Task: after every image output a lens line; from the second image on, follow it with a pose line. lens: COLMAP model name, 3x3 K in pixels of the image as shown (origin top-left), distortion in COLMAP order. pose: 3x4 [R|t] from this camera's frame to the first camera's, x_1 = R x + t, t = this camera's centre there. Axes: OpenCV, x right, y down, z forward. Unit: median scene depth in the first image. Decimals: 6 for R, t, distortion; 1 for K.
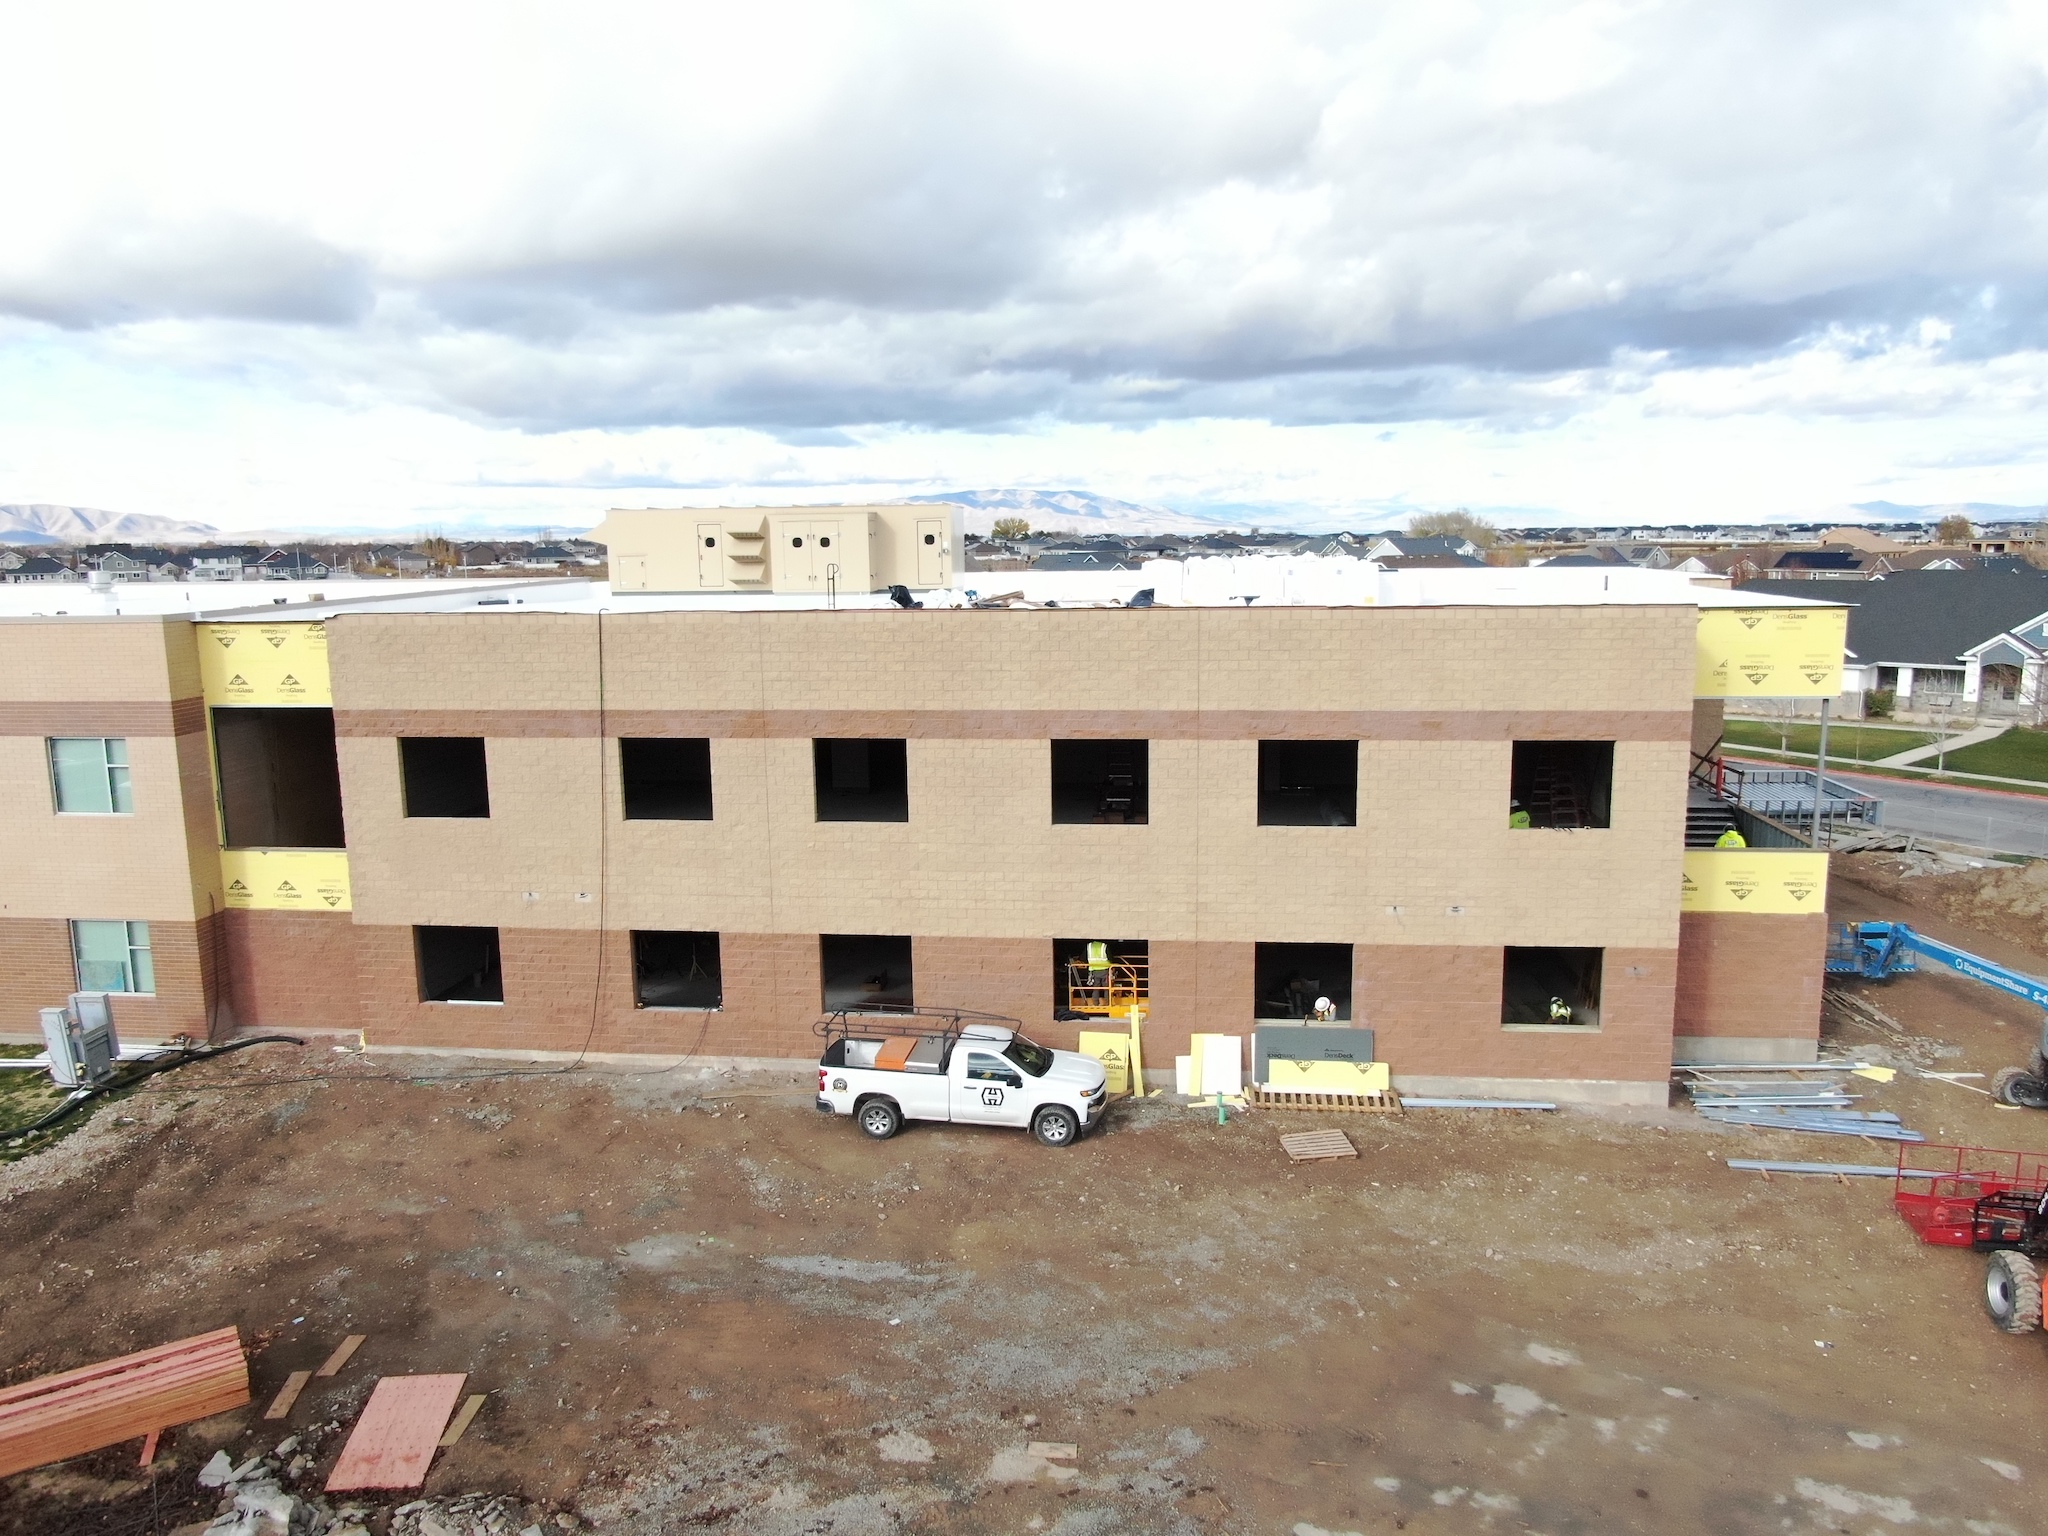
lens RADIAL K [[1467.0, 0, 1024.0], [0, 1467.0, 768.0], [0, 0, 1]] dist [-0.025890, 0.009124]
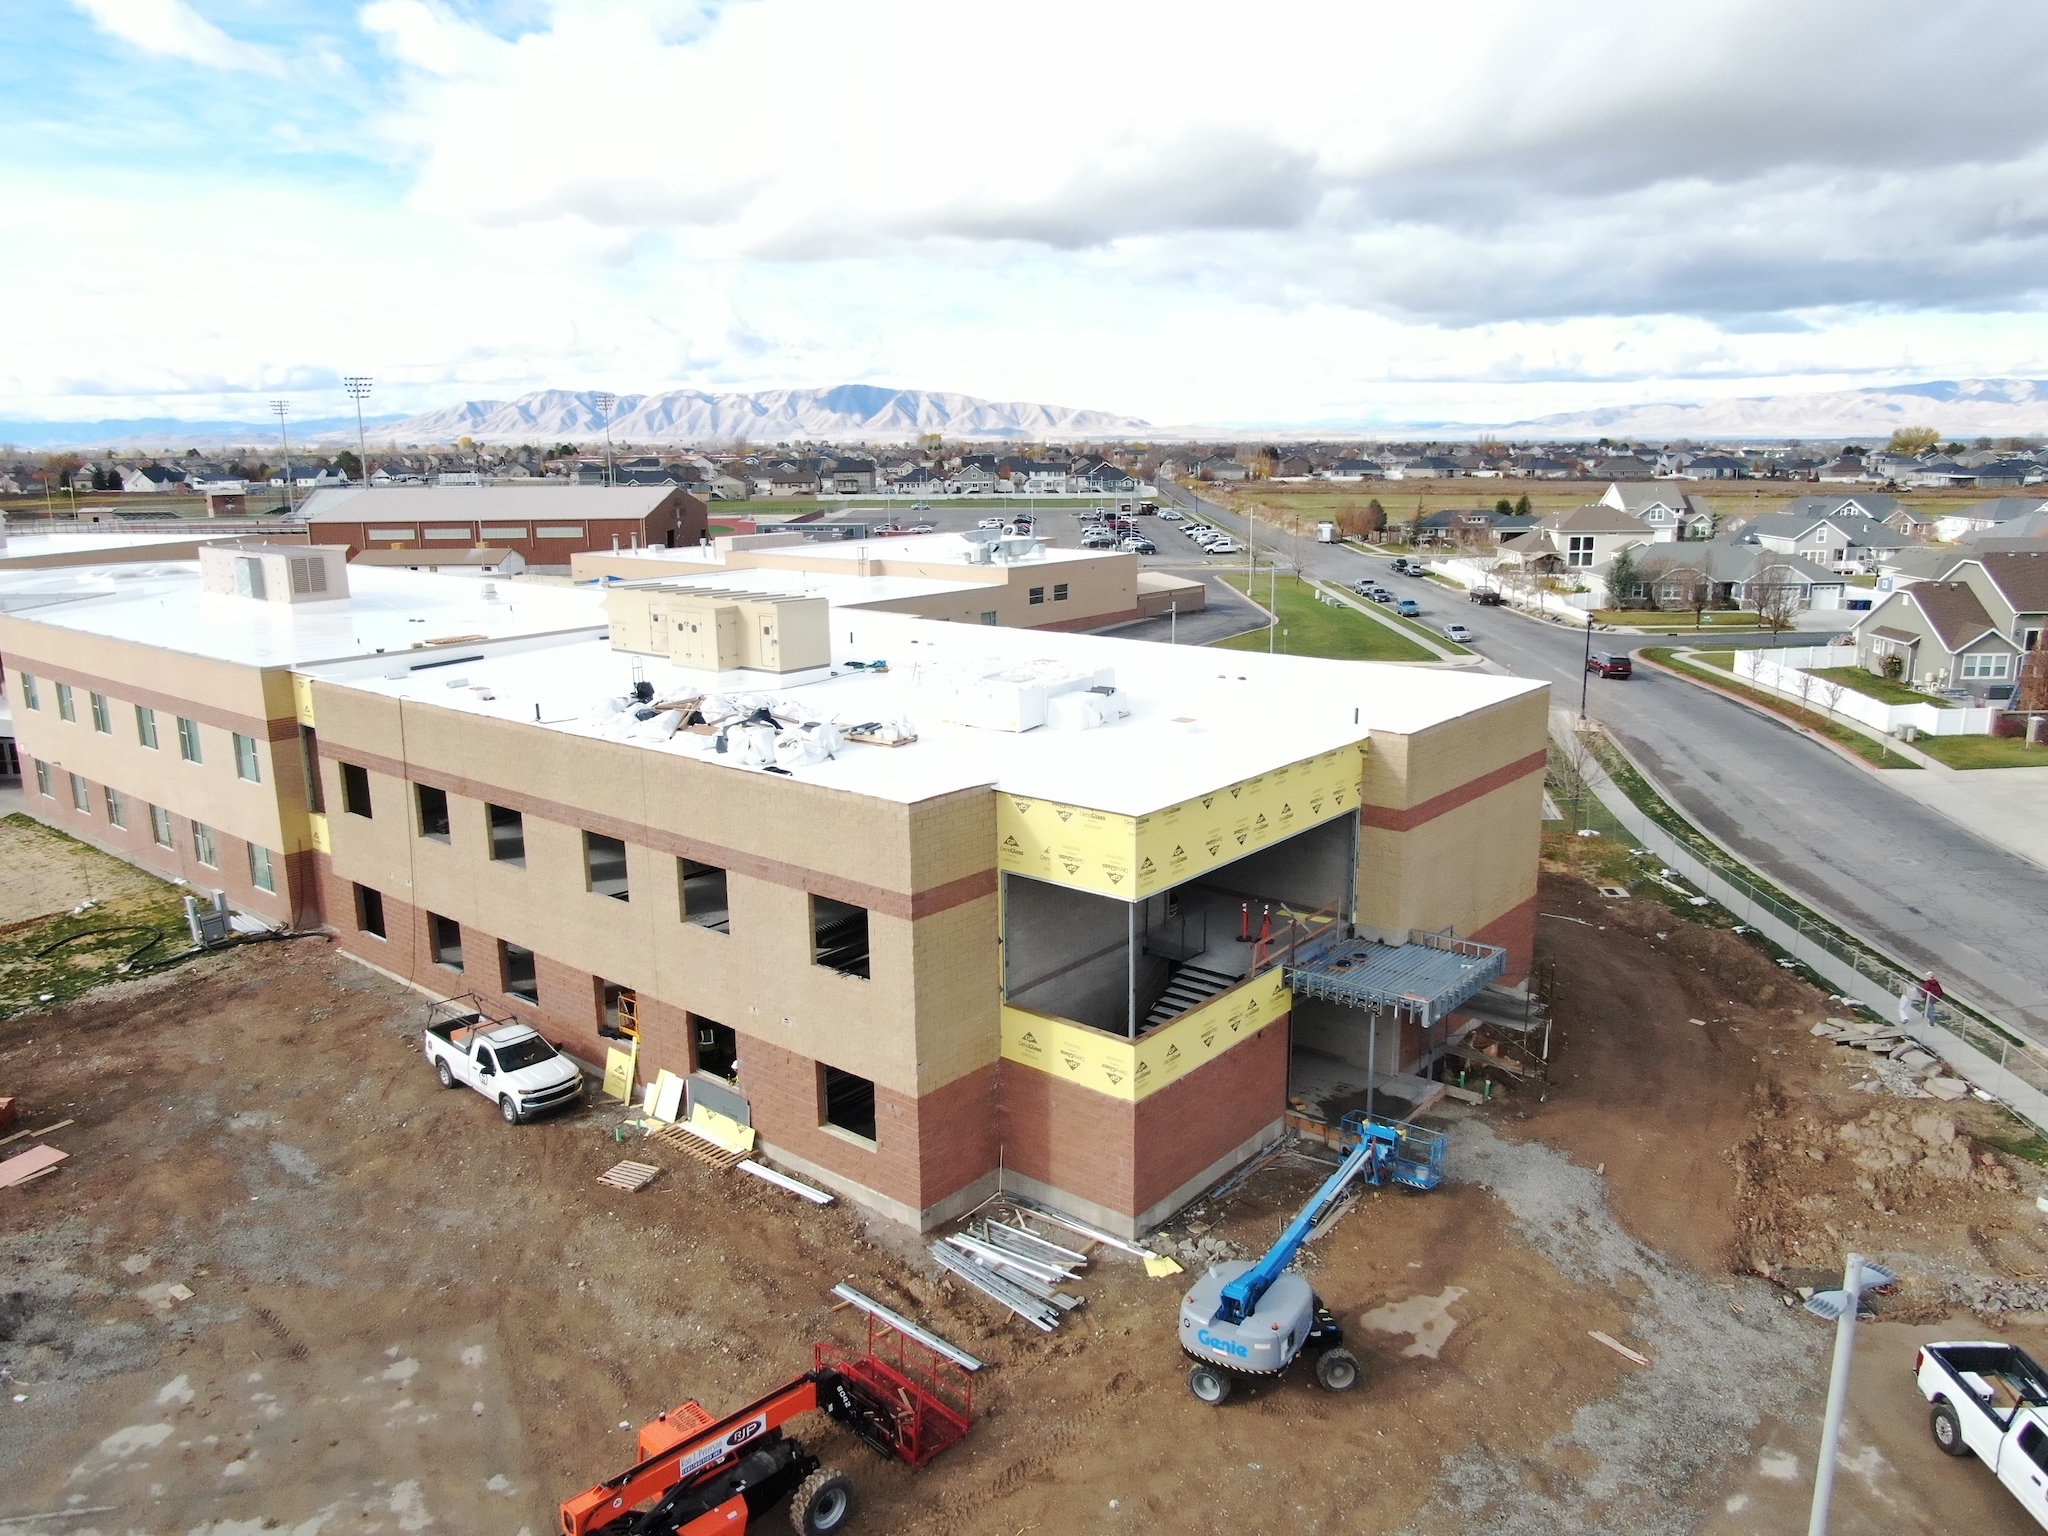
lens RADIAL K [[1467.0, 0, 1024.0], [0, 1467.0, 768.0], [0, 0, 1]] dist [-0.025890, 0.009124]
pose [[0.834153, 0.126125, -0.536918, 1.053617], [-0.089109, 0.991531, 0.094477, -0.234676], [0.544286, -0.030964, 0.838328, 0.102990]]
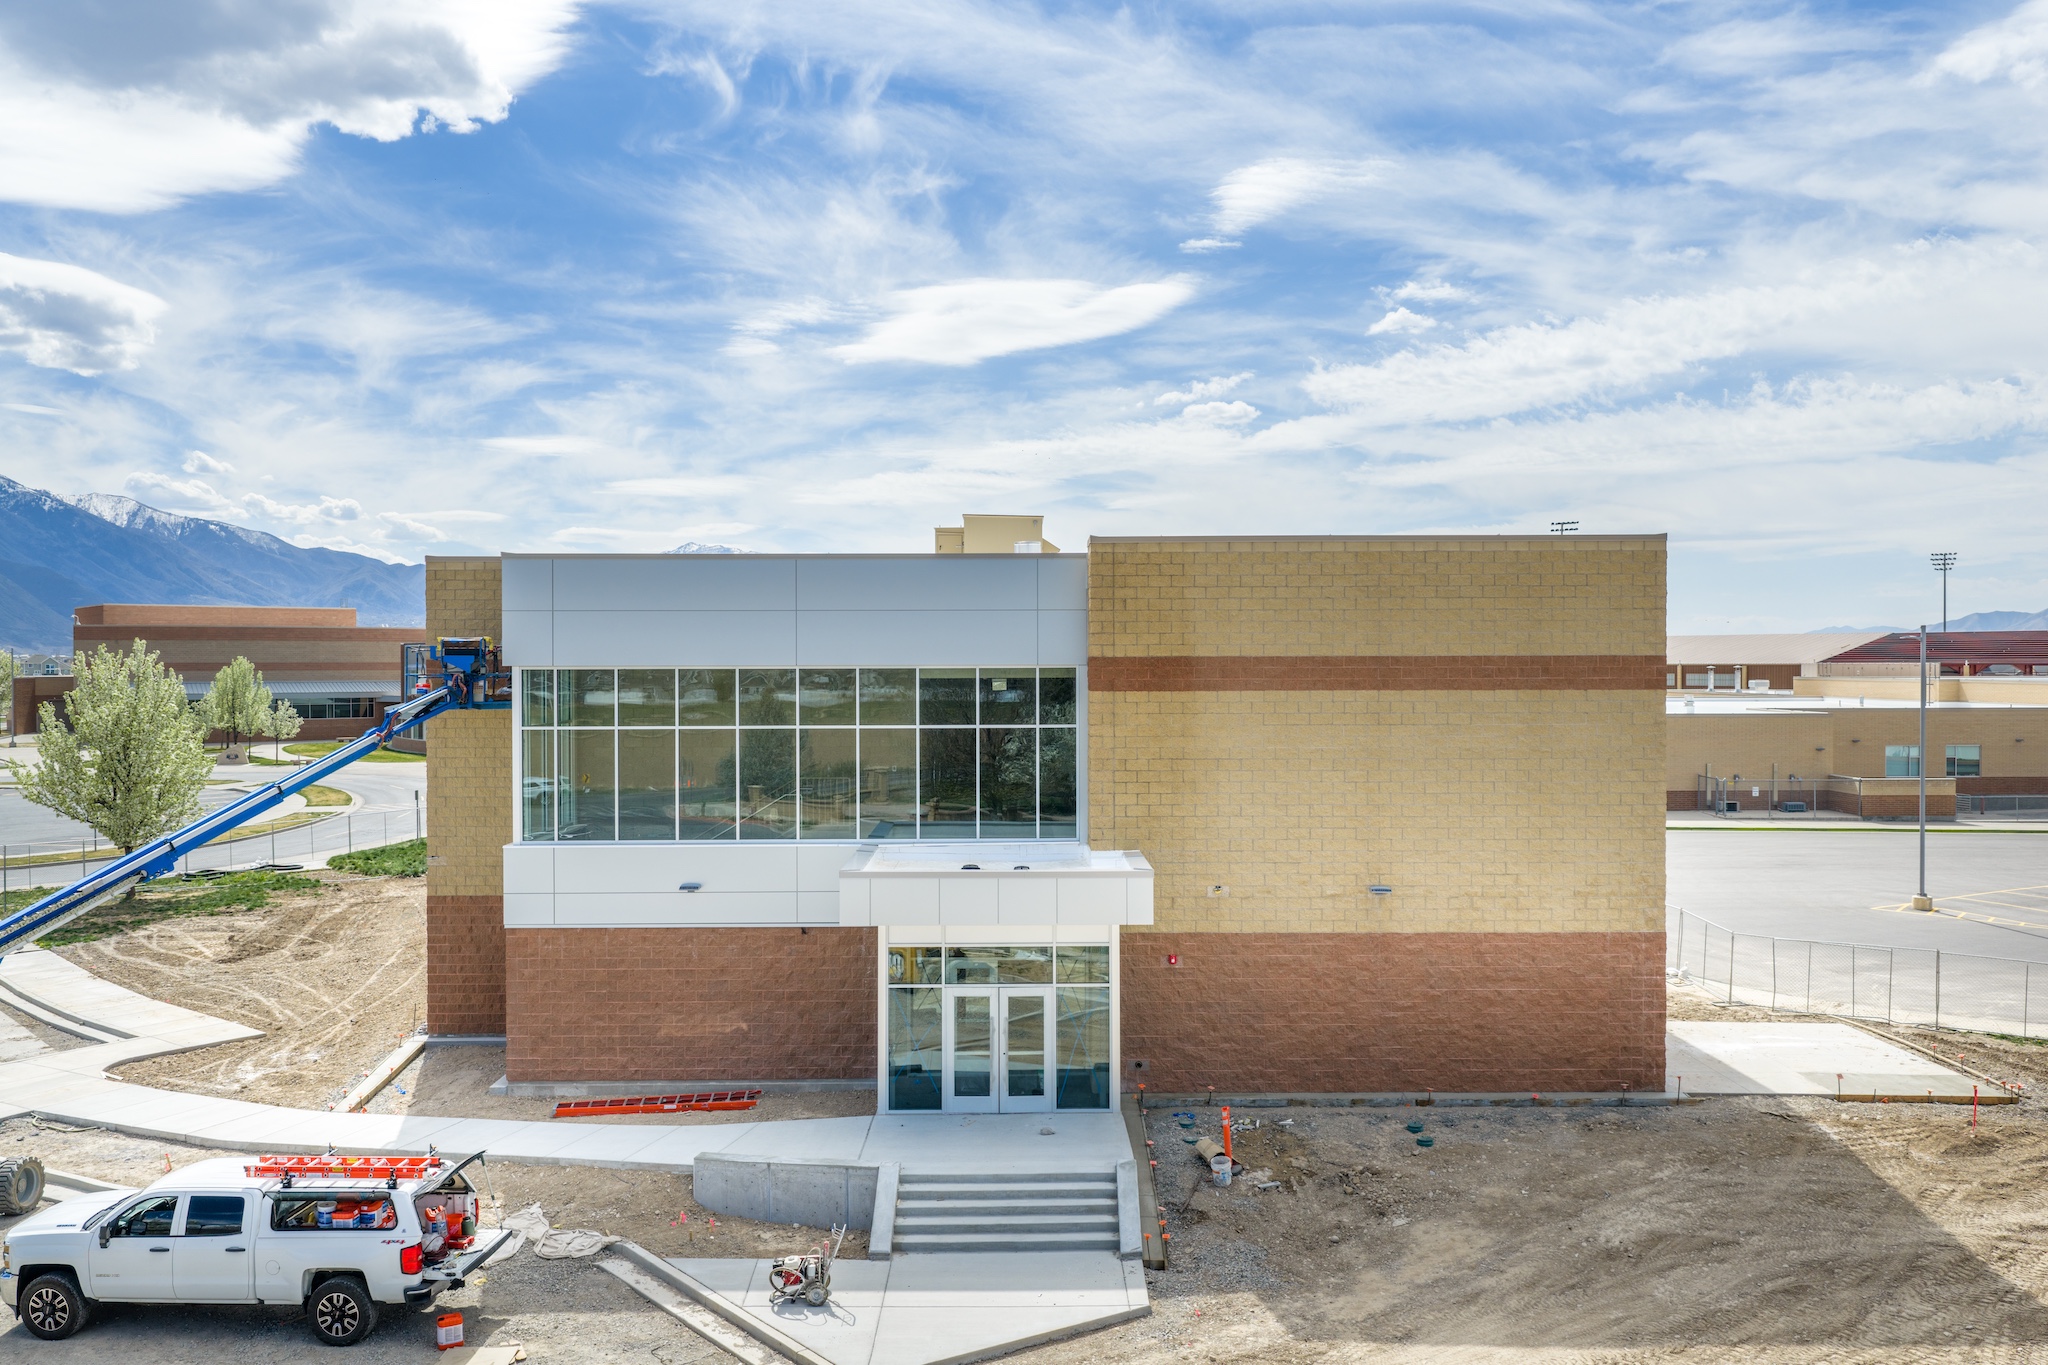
lens RADIAL K [[1711.0, 0, 1024.0], [0, 1711.0, 682.5], [0, 0, 1]] dist [-0.001058, -0.009273]
pose [[0.125587, 0.020475, -0.991871, 1.617775], [-0.163343, 0.986569, -0.000316, -0.086435], [0.978543, 0.162055, 0.127245, 1.189136]]
